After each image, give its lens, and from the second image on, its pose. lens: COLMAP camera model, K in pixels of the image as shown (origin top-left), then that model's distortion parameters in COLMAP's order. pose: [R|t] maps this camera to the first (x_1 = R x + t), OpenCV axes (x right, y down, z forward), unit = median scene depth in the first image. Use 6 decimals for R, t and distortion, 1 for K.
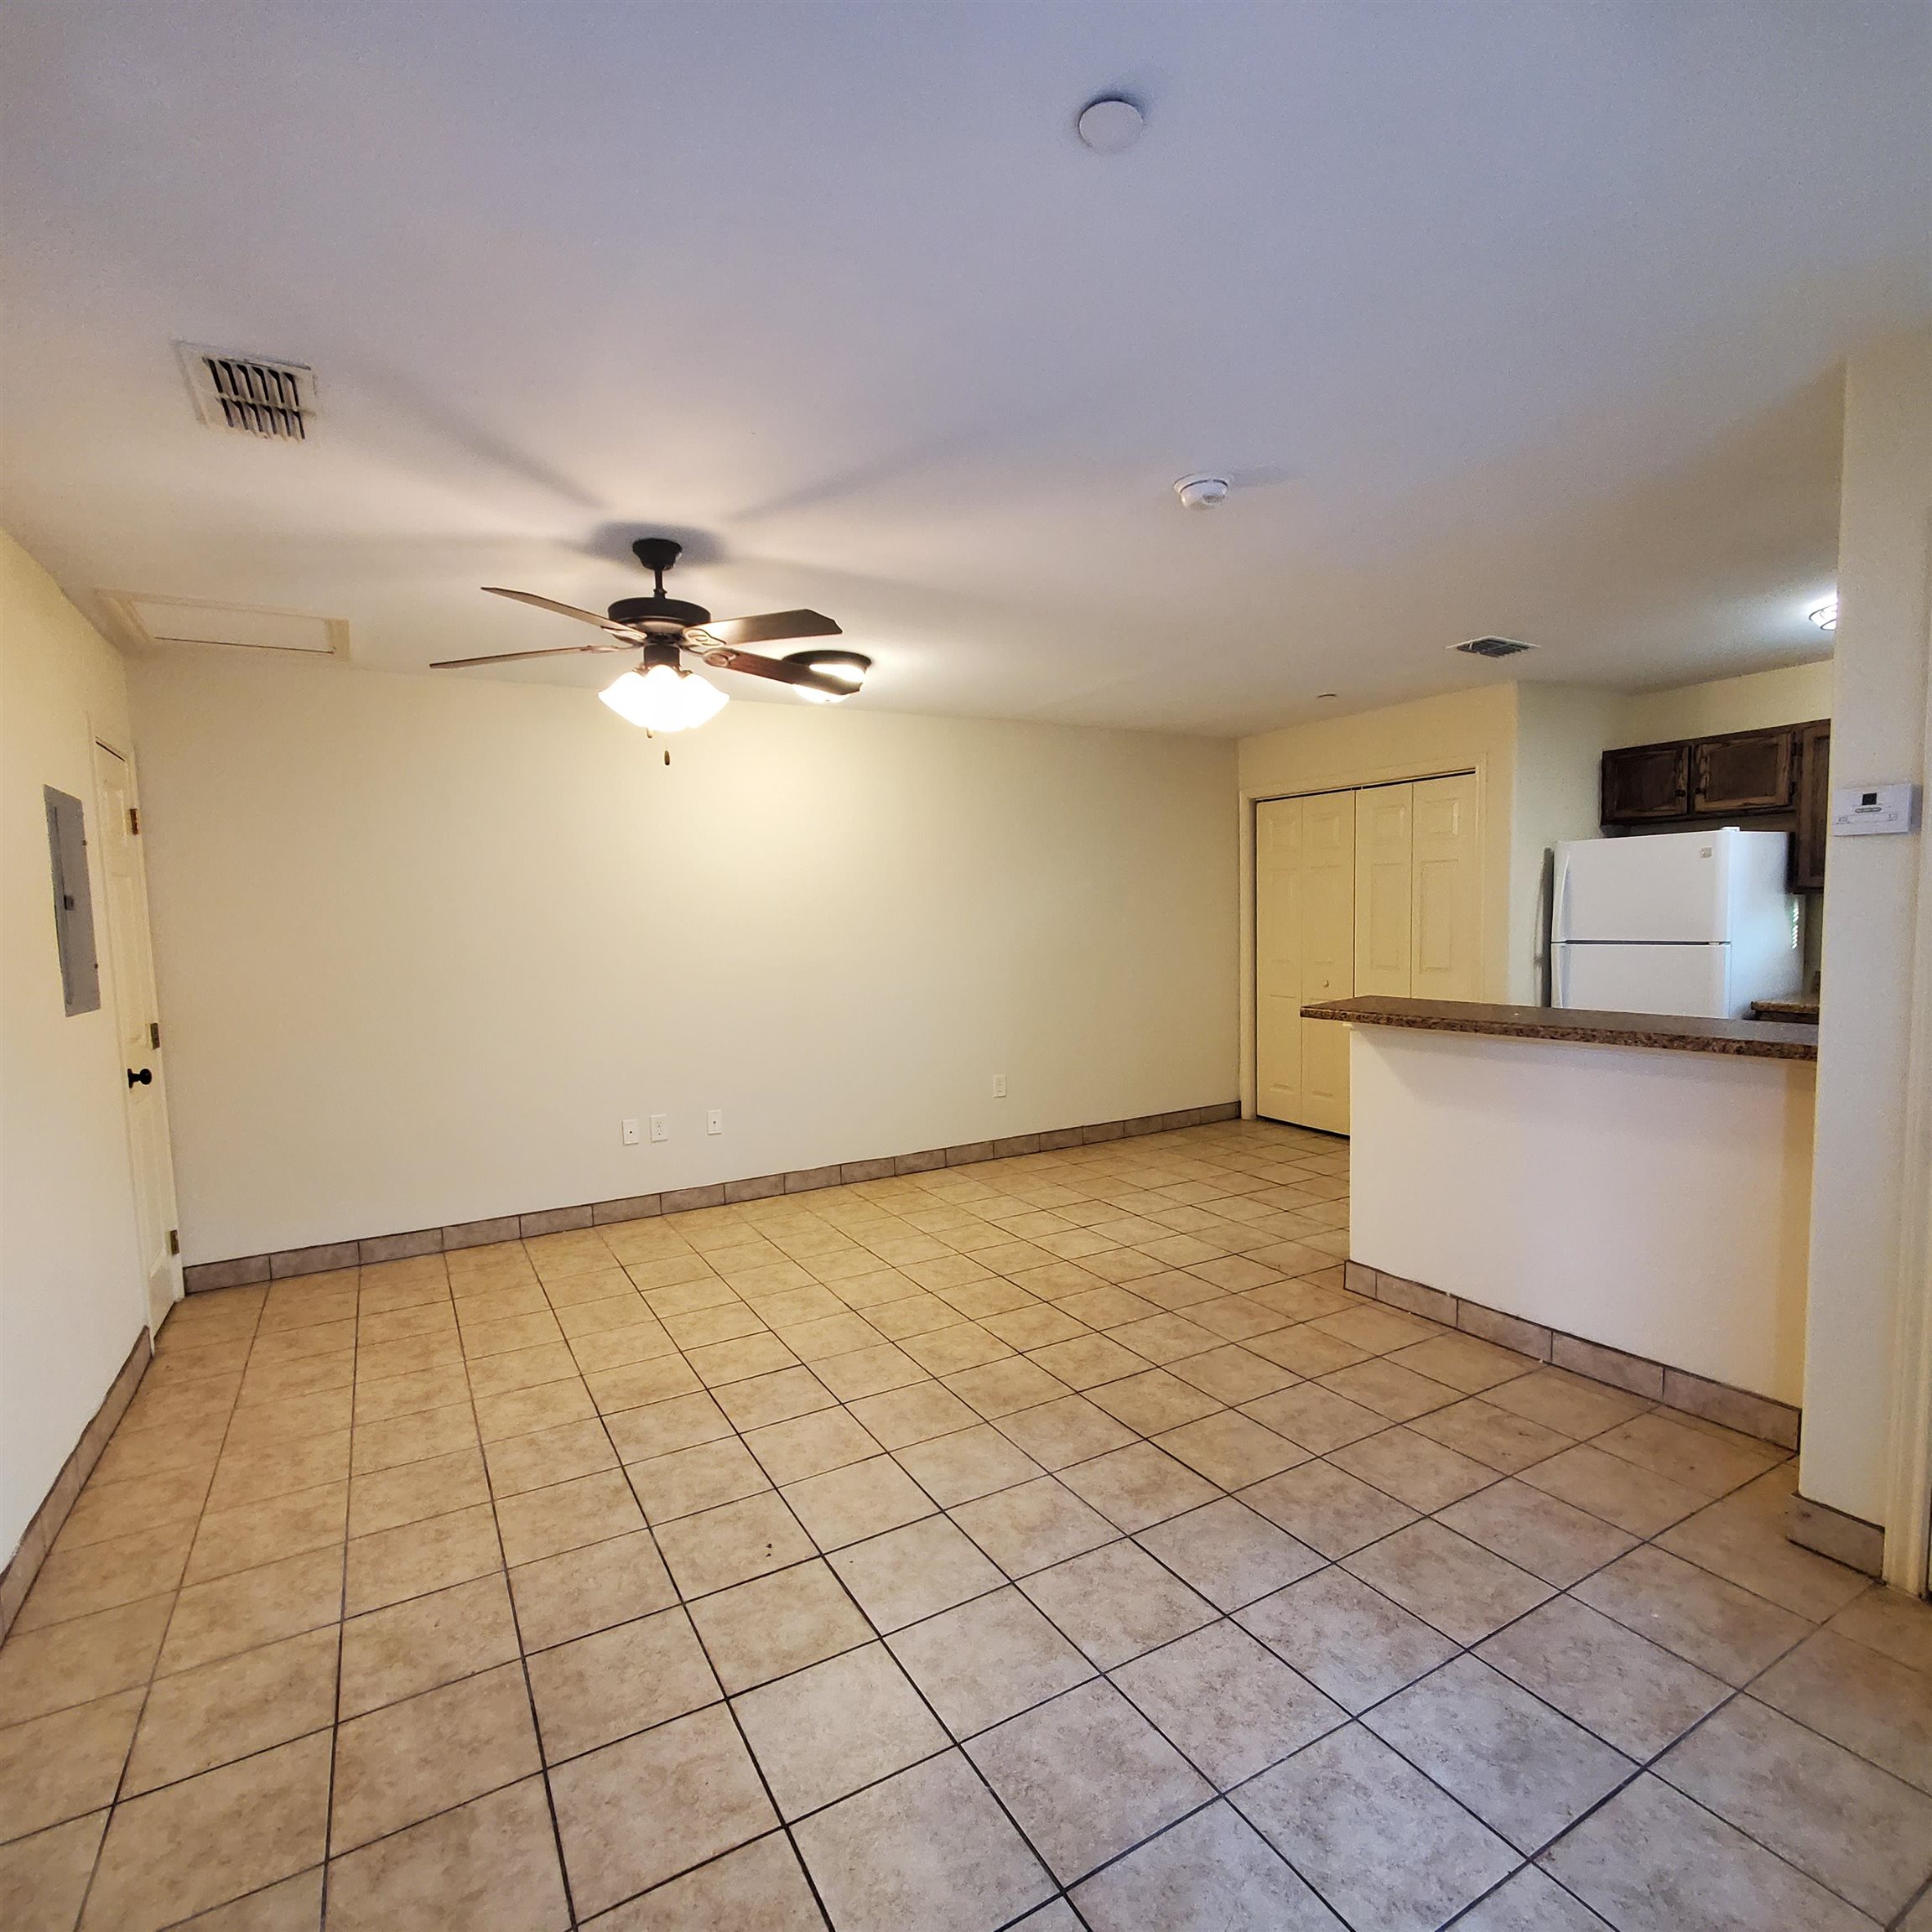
lens RADIAL K [[1023.9, 0, 966.8], [0, 1023.9, 972.5], [0, 0, 1]] dist [0.005937, -0.004005]
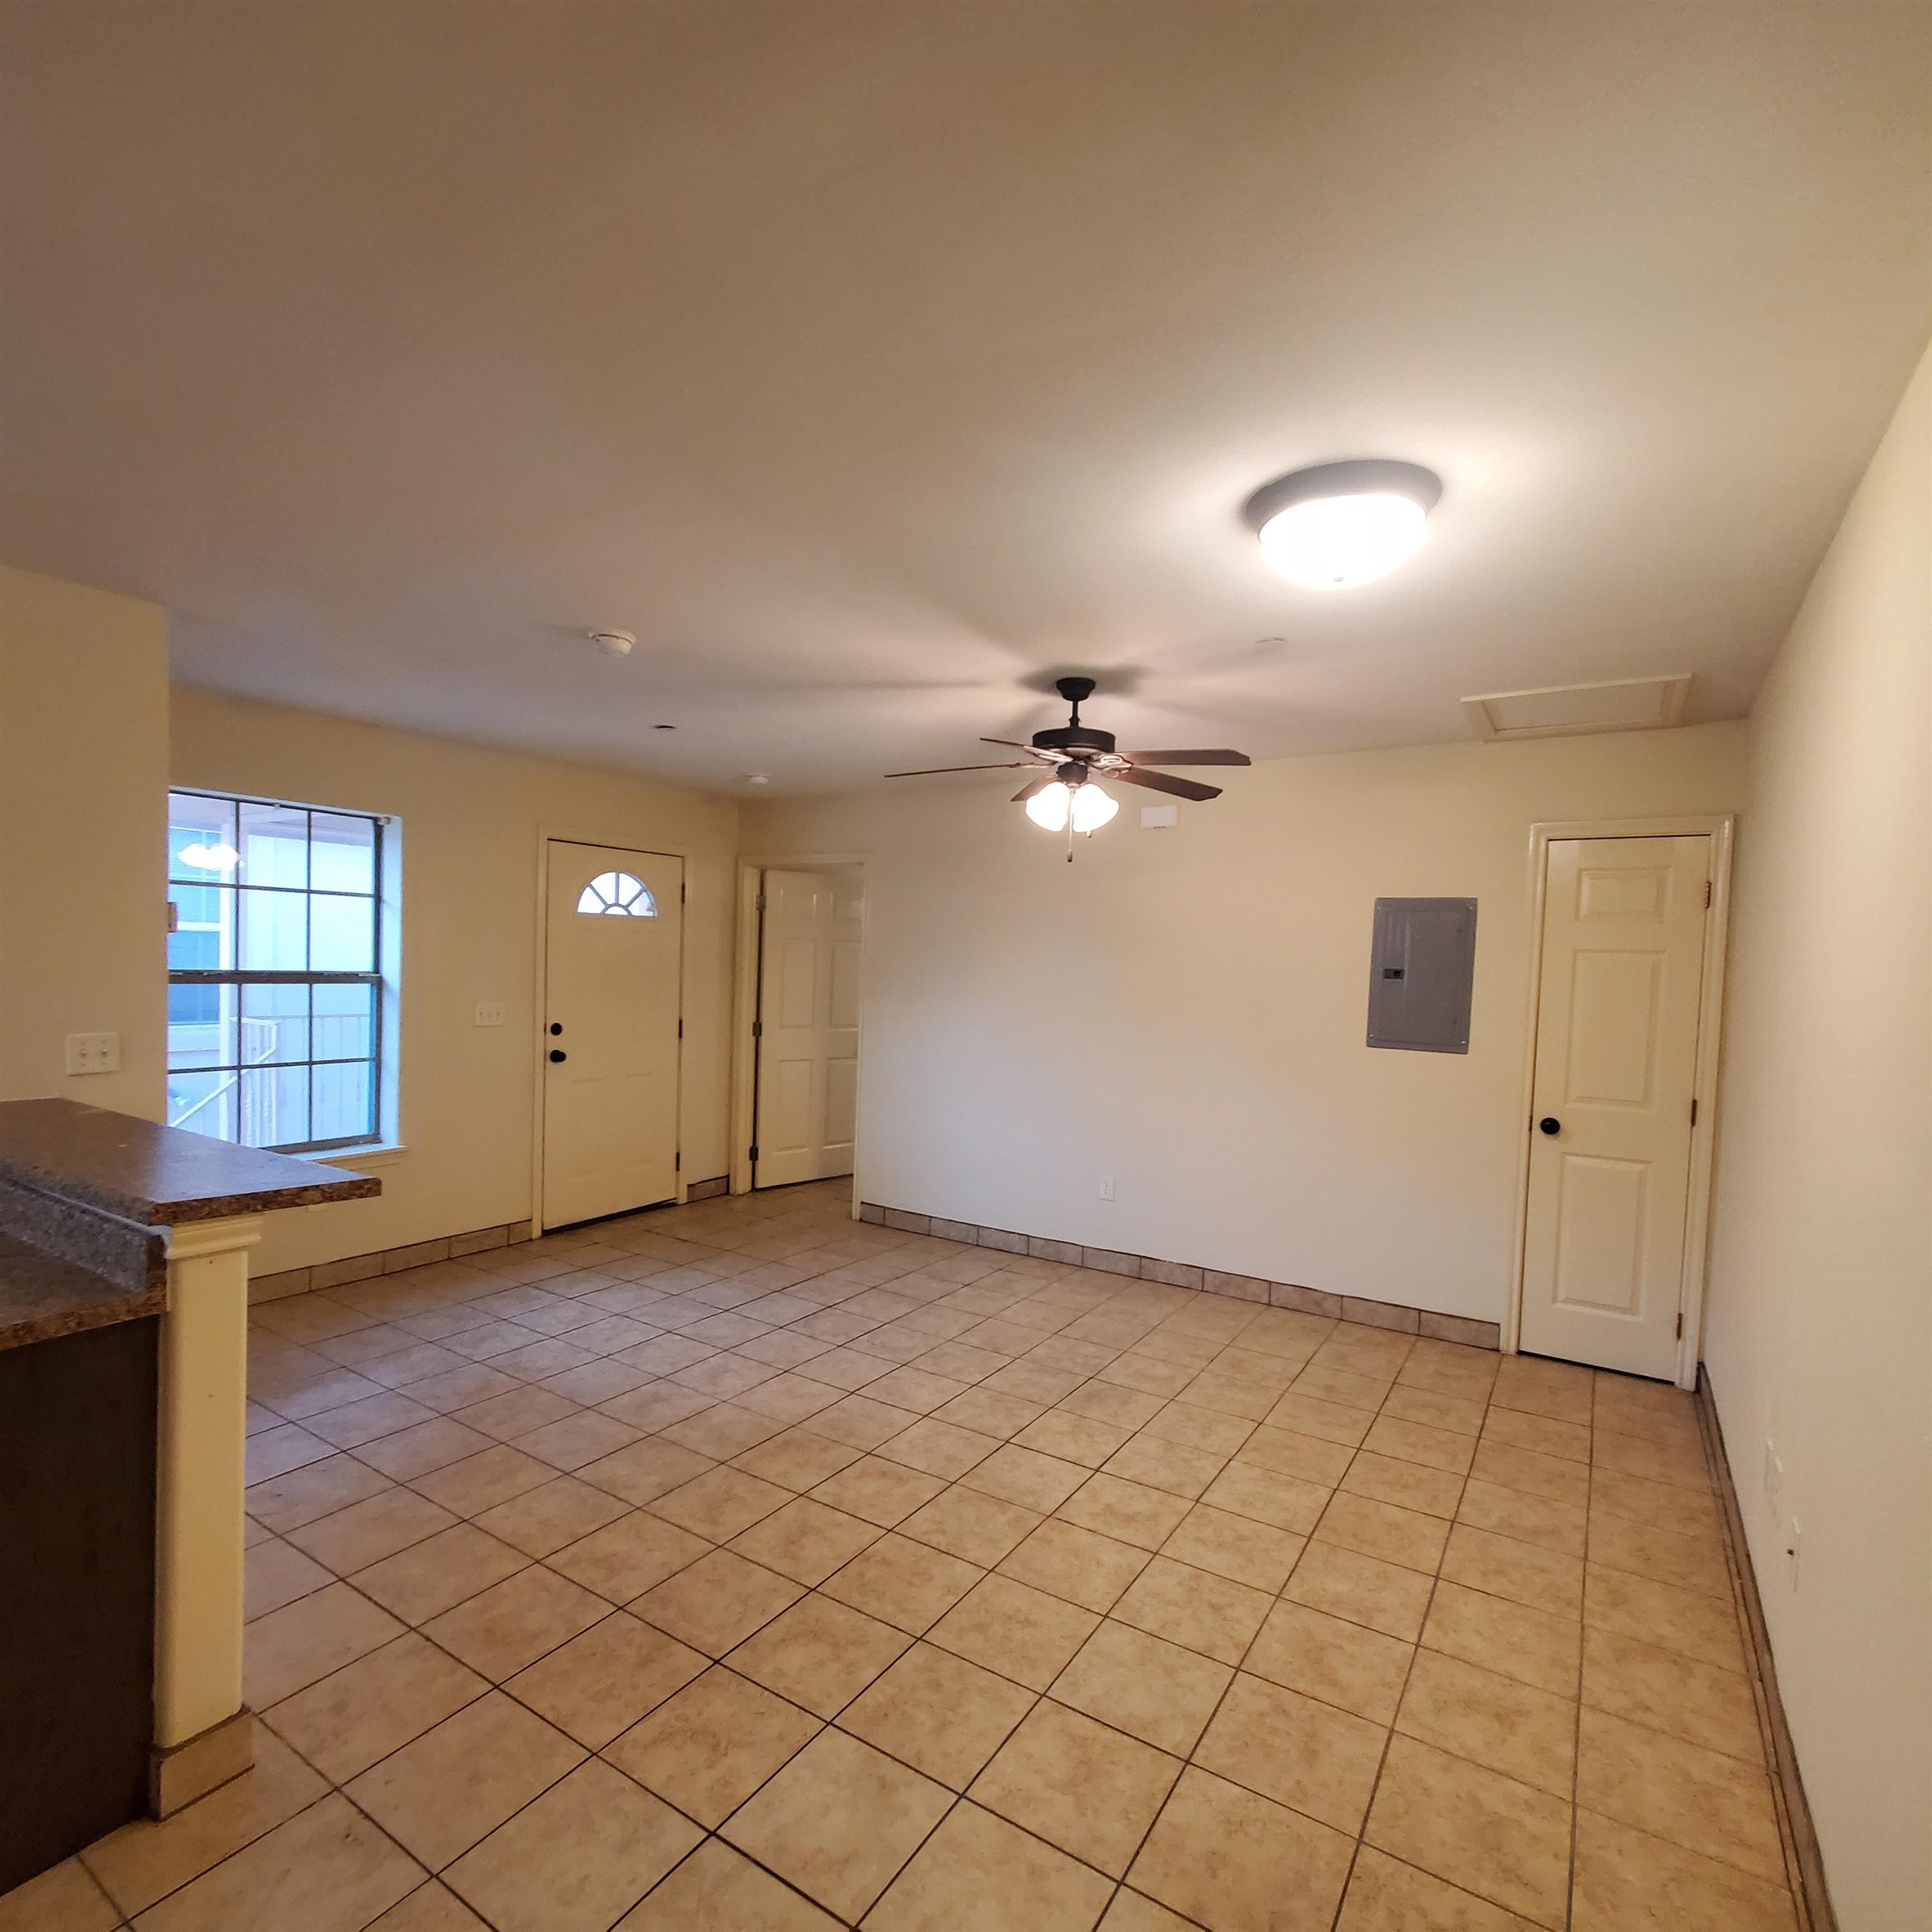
lens RADIAL K [[1023.9, 0, 964.5], [0, 1023.9, 973.3], [0, 0, 1]] dist [0.005937, -0.004005]
pose [[-0.885747, 0.004771, -0.464144, 0.342291], [-0.035951, 0.996238, 0.078846, -0.151666], [0.462774, 0.086524, -0.882243, 1.845059]]
